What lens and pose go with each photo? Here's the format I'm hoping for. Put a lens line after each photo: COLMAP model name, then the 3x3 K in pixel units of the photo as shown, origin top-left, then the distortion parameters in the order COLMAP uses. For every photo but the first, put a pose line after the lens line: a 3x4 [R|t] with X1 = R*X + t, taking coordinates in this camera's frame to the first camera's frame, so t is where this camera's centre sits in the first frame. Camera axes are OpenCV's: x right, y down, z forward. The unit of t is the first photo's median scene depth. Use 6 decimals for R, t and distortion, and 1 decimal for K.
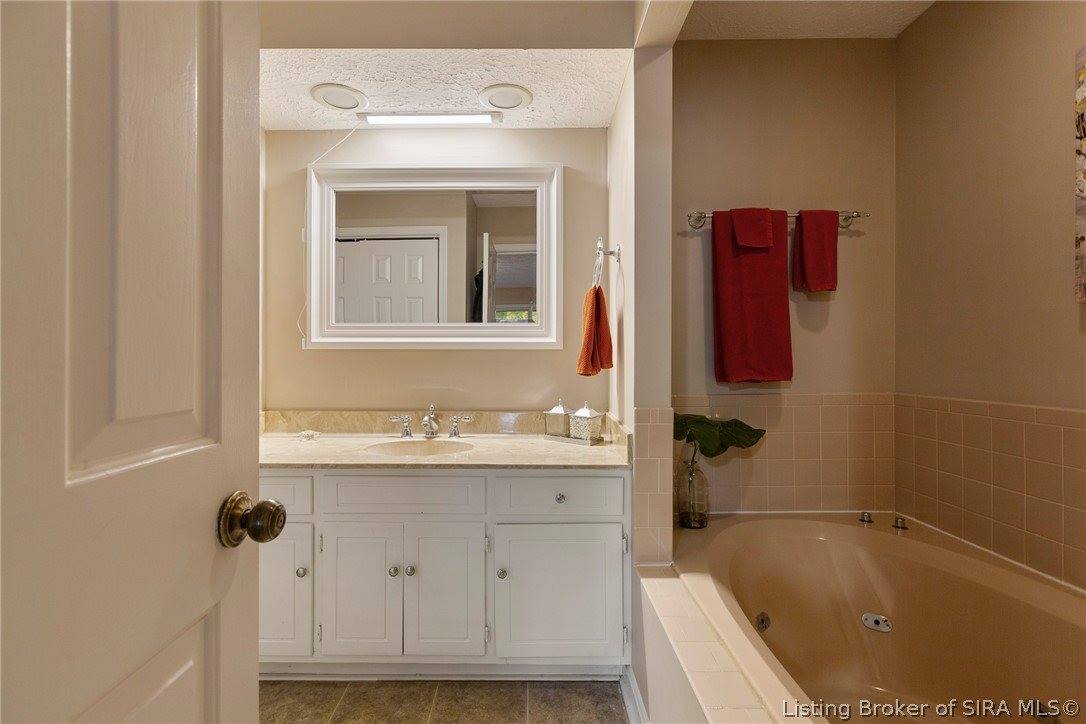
lens RADIAL K [[486.7, 0, 543.0], [0, 486.7, 362.0], [0, 0, 1]] dist [0.000243, -0.000556]
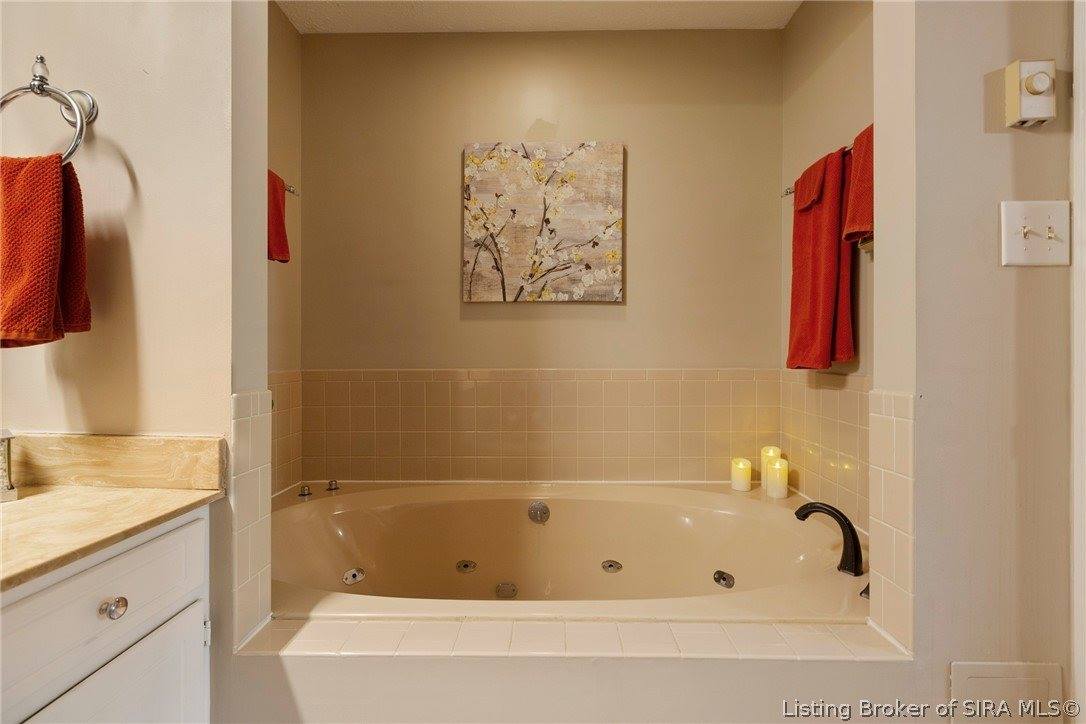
lens RADIAL K [[488.5, 0, 543.3], [0, 488.5, 355.8], [0, 0, 1]] dist [0.000373, 0.000034]
pose [[-0.005803, -0.000387, 0.999983, -0.405461], [-0.008674, 0.999962, 0.000336, 0.040208], [-0.999946, -0.008672, -0.005806, 0.589024]]
